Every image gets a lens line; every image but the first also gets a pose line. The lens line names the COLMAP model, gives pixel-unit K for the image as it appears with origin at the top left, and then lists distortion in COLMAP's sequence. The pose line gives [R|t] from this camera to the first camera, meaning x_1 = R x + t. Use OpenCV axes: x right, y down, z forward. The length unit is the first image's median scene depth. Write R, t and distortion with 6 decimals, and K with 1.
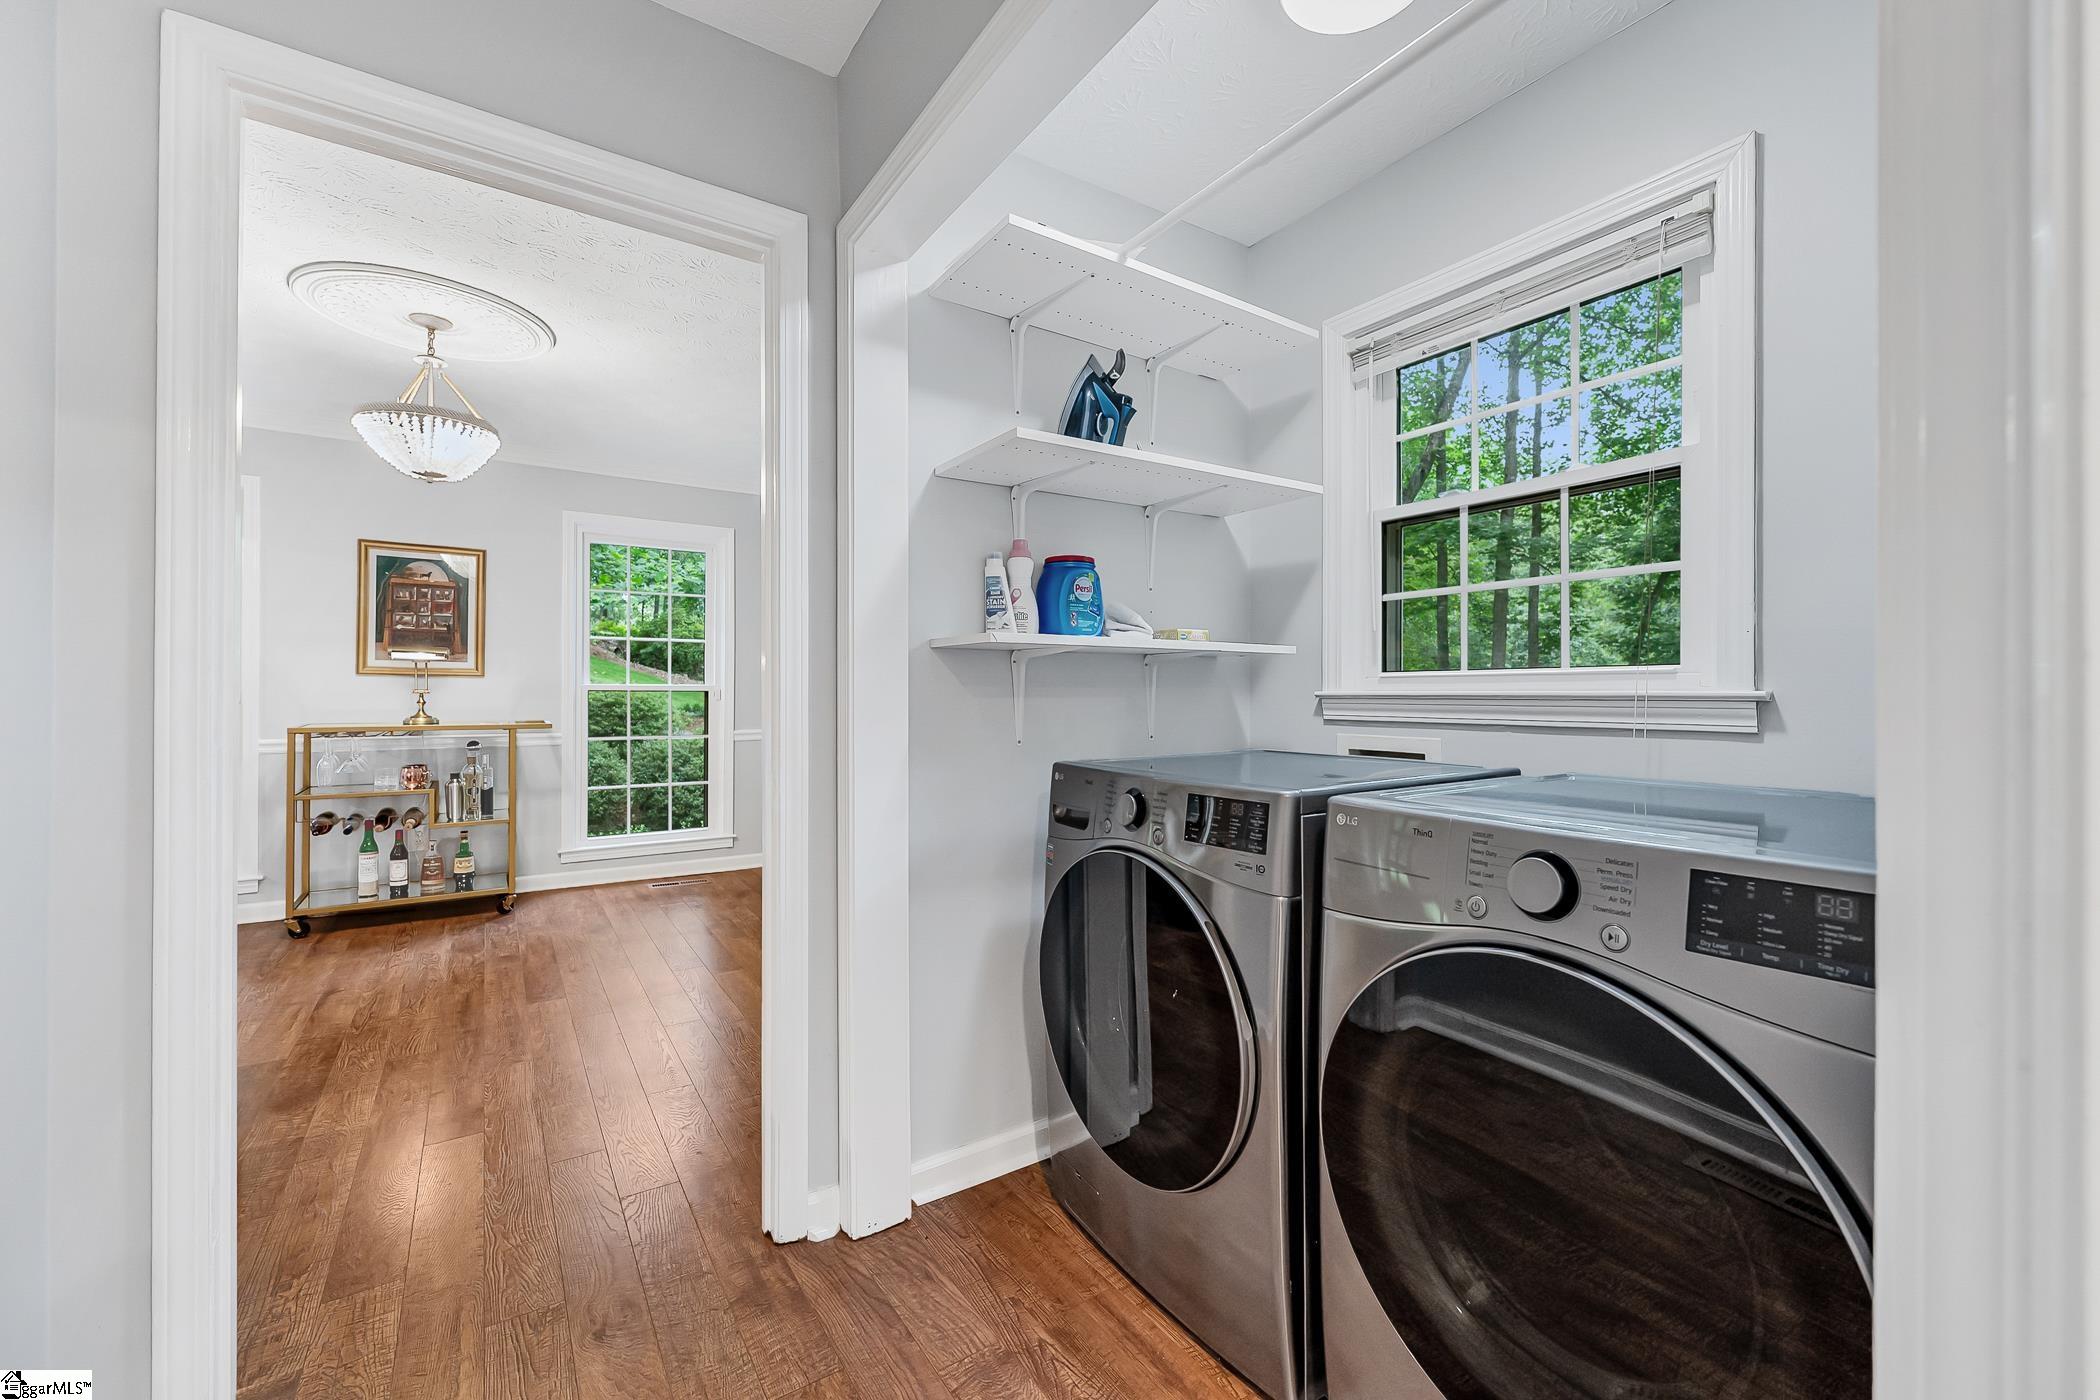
lens RADIAL K [[834.8, 0, 1050.8], [0, 834.8, 693.8], [0, 0, 1]] dist [-0.001767, -0.000021]
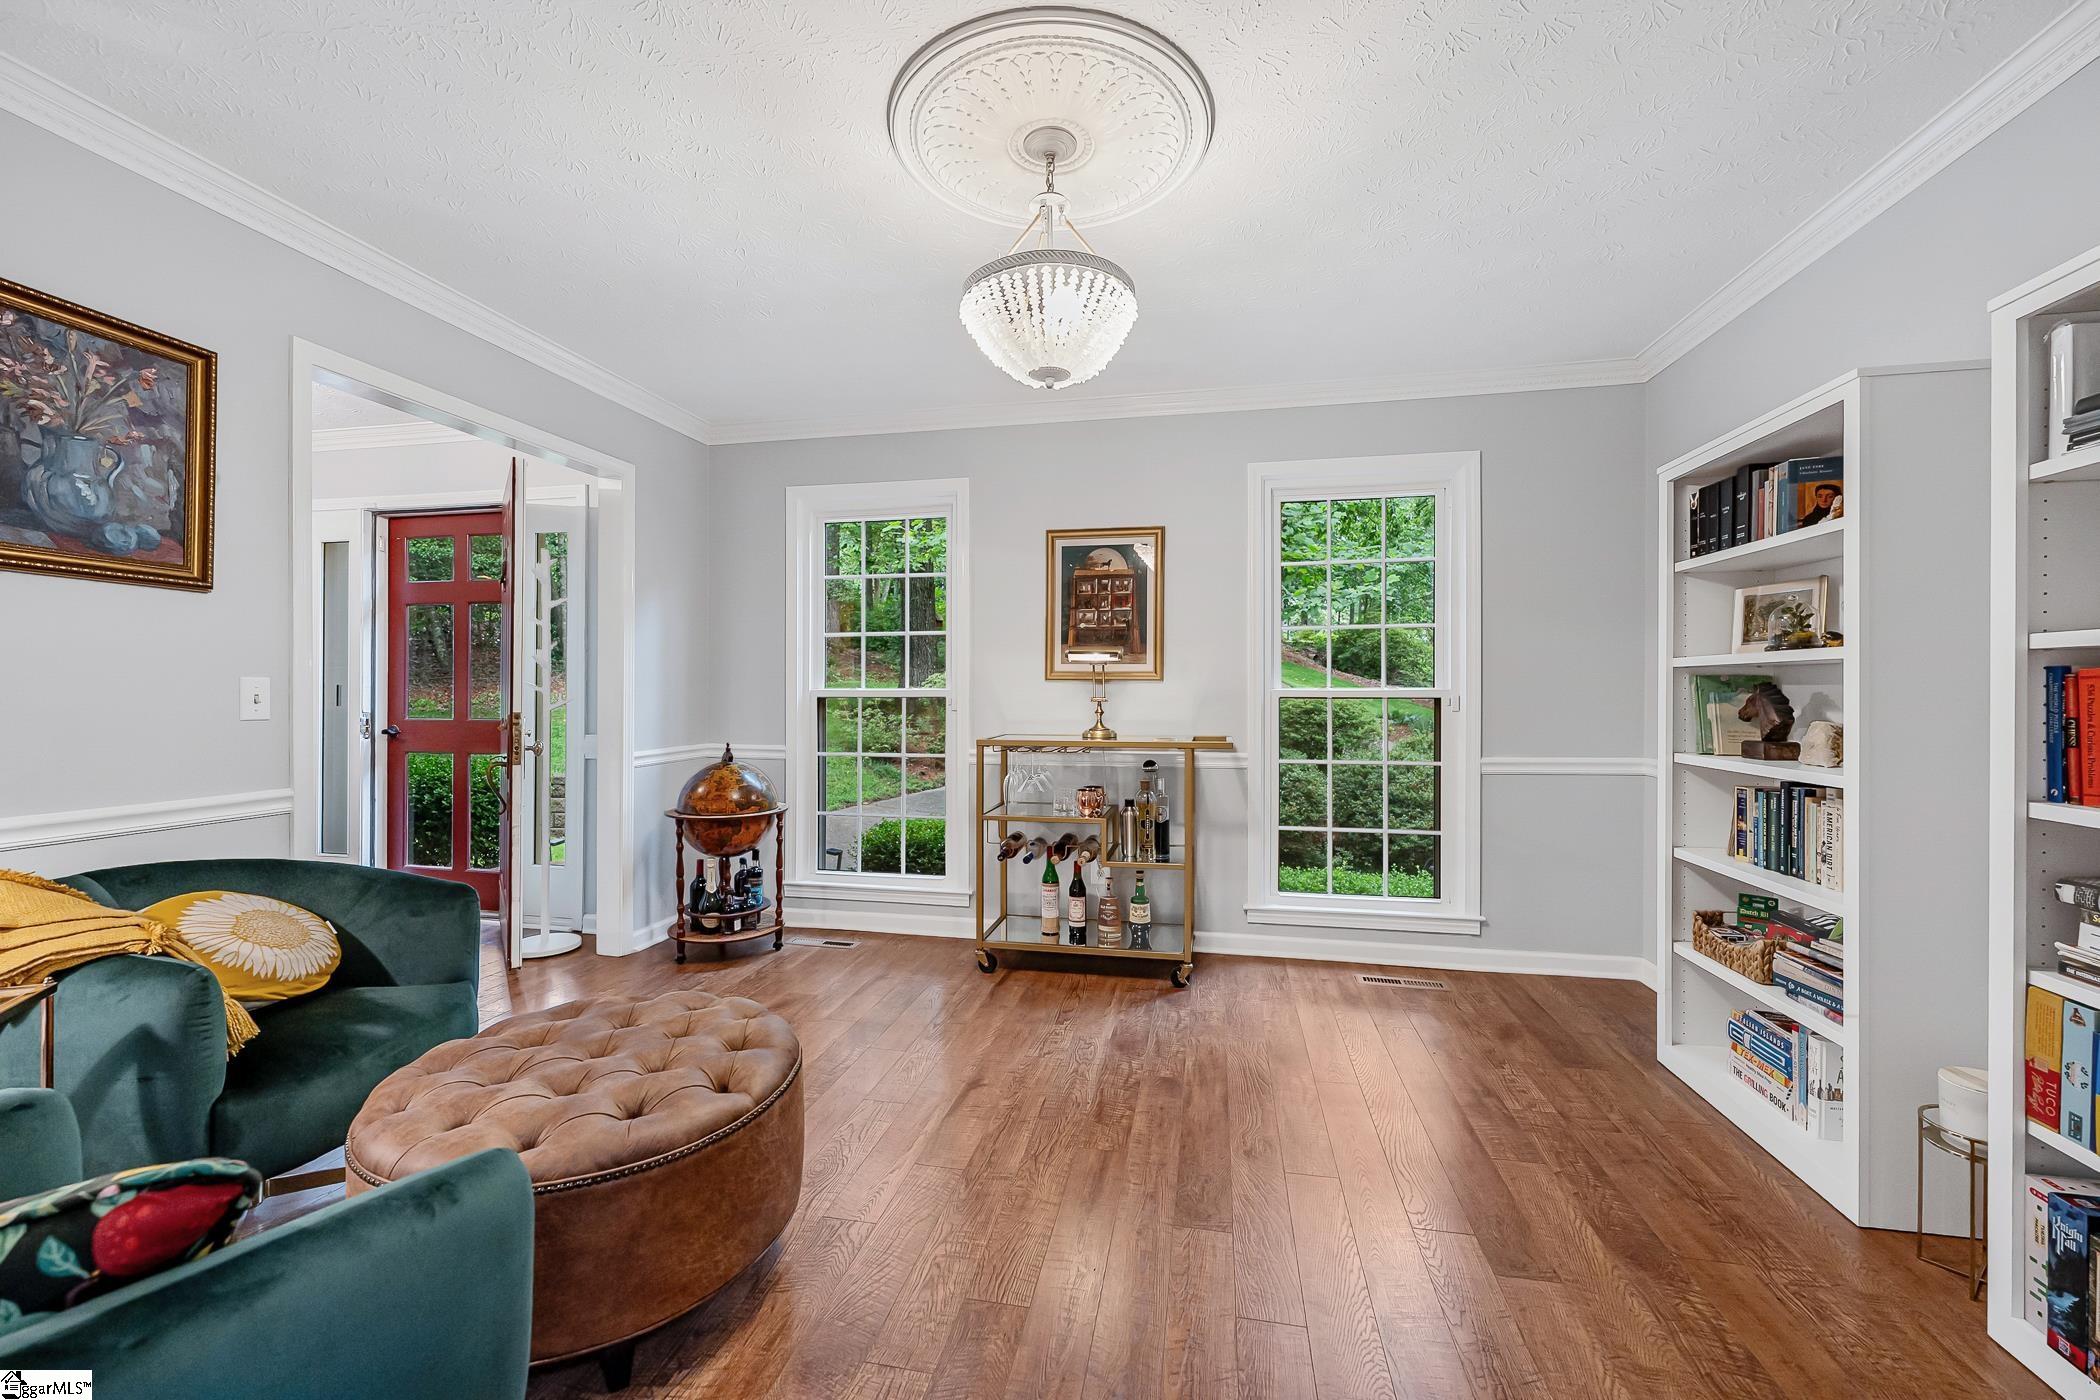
lens RADIAL K [[834.8, 0, 1048.4], [0, 834.8, 697.9], [0, 0, 1]] dist [-0.001767, -0.000021]
pose [[0.703001, -0.004139, -0.711177, -0.187049], [0.002833, 0.999991, -0.003019, -0.001931], [0.711183, 0.000108, 0.703007, 0.364986]]
